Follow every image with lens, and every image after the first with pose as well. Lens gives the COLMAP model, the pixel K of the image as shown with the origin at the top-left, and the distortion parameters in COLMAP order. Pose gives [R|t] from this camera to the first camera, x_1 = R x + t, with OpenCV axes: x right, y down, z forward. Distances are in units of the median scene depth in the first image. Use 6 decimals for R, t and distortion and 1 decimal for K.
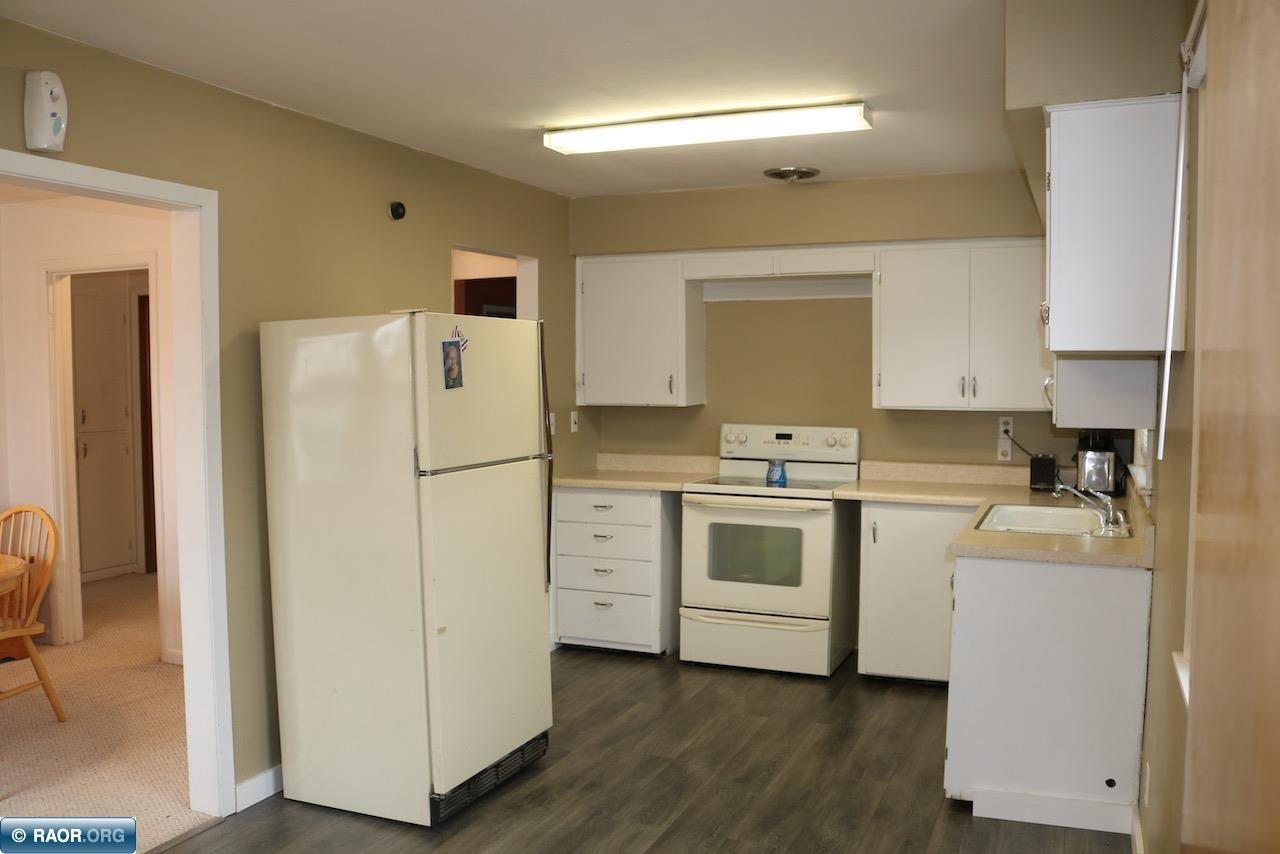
lens RADIAL K [[1034.7, 0, 637.2], [0, 1034.7, 430.0], [0, 0, 1]] dist [-0.160964, 0.132891]
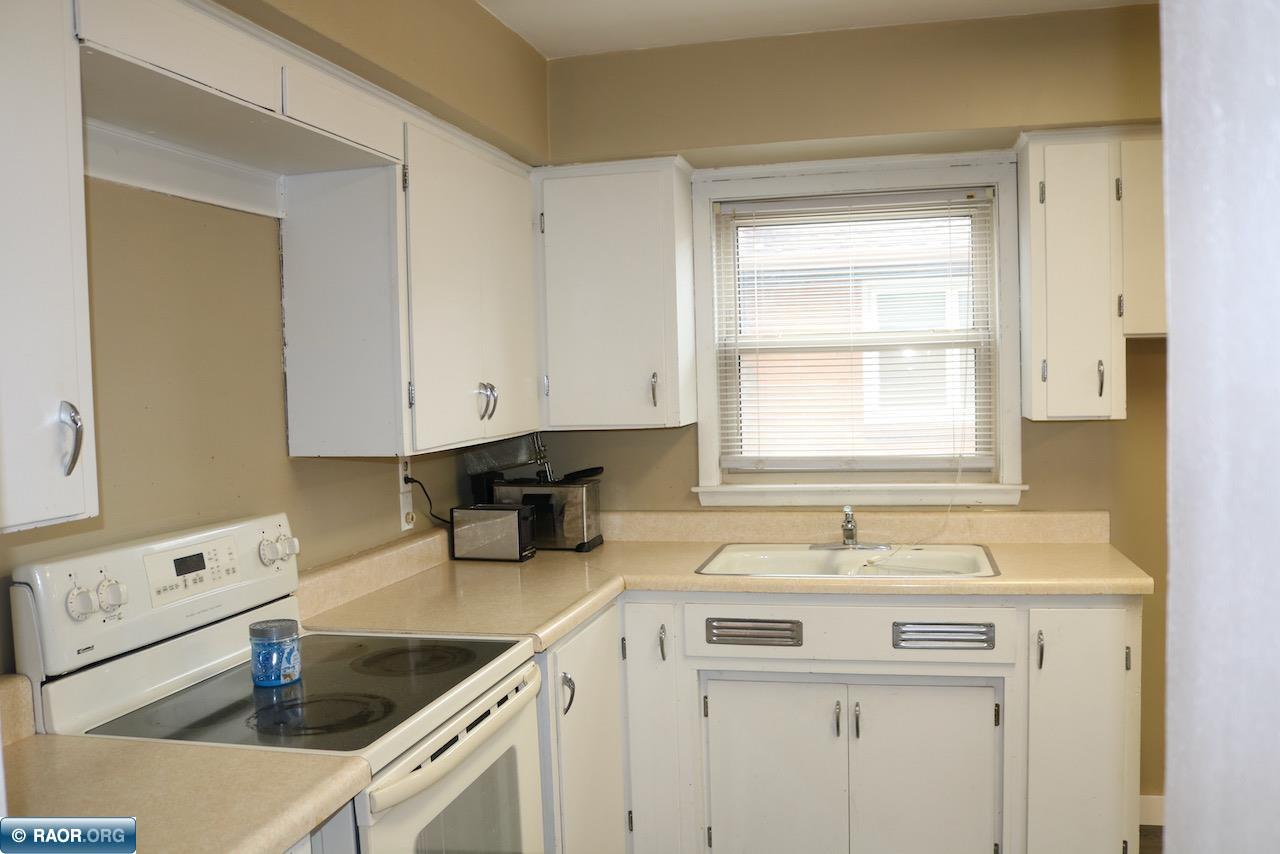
lens RADIAL K [[1060.0, 0, 640.0], [0, 1060.0, 427.0], [0, 0, 1]] dist [-0.157640, 0.131701]
pose [[-0.159334, -0.041904, 0.986335, -0.405426], [0.089599, 0.994362, 0.056719, -0.081954], [-0.983150, 0.097412, -0.154681, 1.552398]]
